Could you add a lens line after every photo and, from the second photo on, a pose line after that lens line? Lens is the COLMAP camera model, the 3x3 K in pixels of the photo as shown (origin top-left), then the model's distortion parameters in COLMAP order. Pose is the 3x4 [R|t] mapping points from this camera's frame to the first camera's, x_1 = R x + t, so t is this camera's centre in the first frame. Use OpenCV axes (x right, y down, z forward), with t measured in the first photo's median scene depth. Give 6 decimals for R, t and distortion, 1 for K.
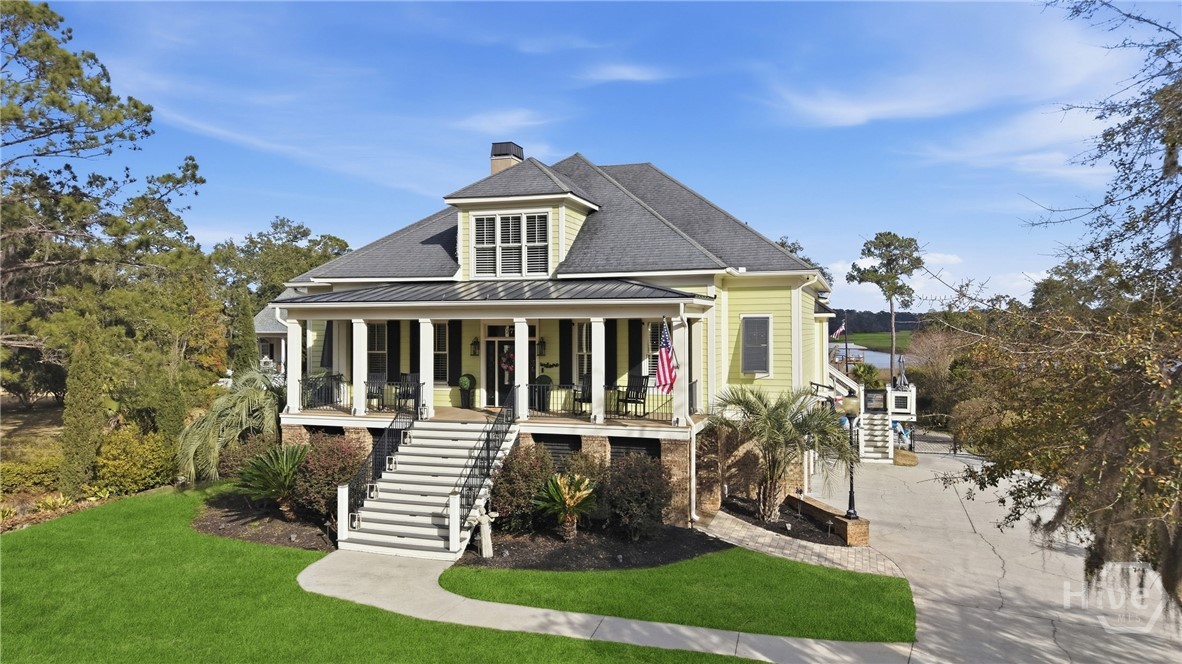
lens RADIAL K [[819.3, 0, 595.2], [0, 819.3, 305.6], [0, 0, 1]] dist [-0.002085, -0.002163]
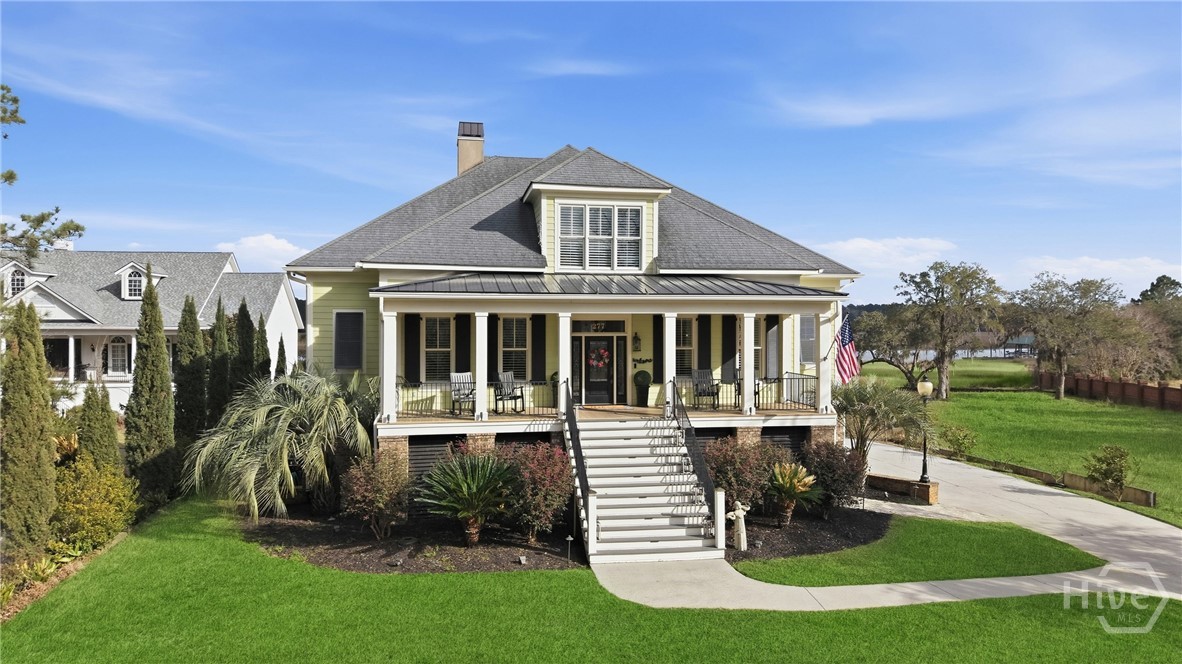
lens RADIAL K [[809.3, 0, 591.0], [0, 809.3, 332.0], [0, 0, 1]] dist [0.003845, -0.000829]
pose [[0.876353, -0.001878, 0.481667, -0.593131], [-0.016564, 0.999283, 0.034034, 0.005446], [-0.481385, -0.037804, 0.875693, 0.170784]]
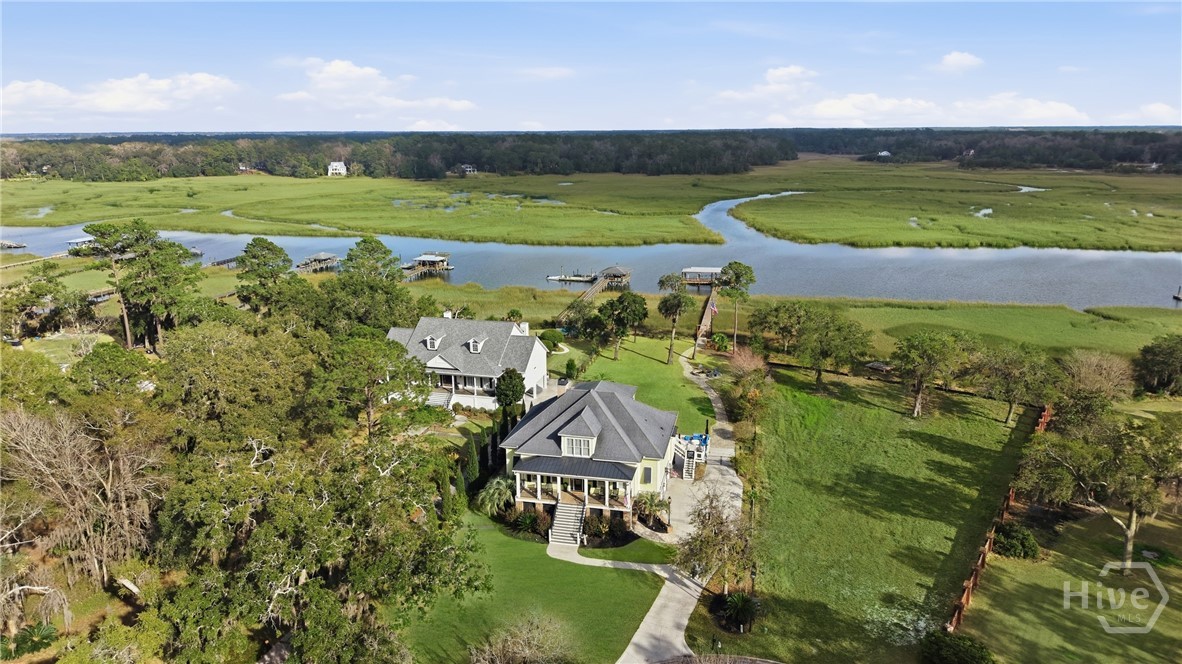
lens RADIAL K [[809.3, 0, 591.0], [0, 809.3, 332.0], [0, 0, 1]] dist [0.003845, -0.000829]
pose [[0.995134, -0.029354, 0.094053, -0.368103], [0.001901, 0.960131, 0.279543, -1.550619], [-0.098509, -0.278004, 0.955516, -2.203080]]
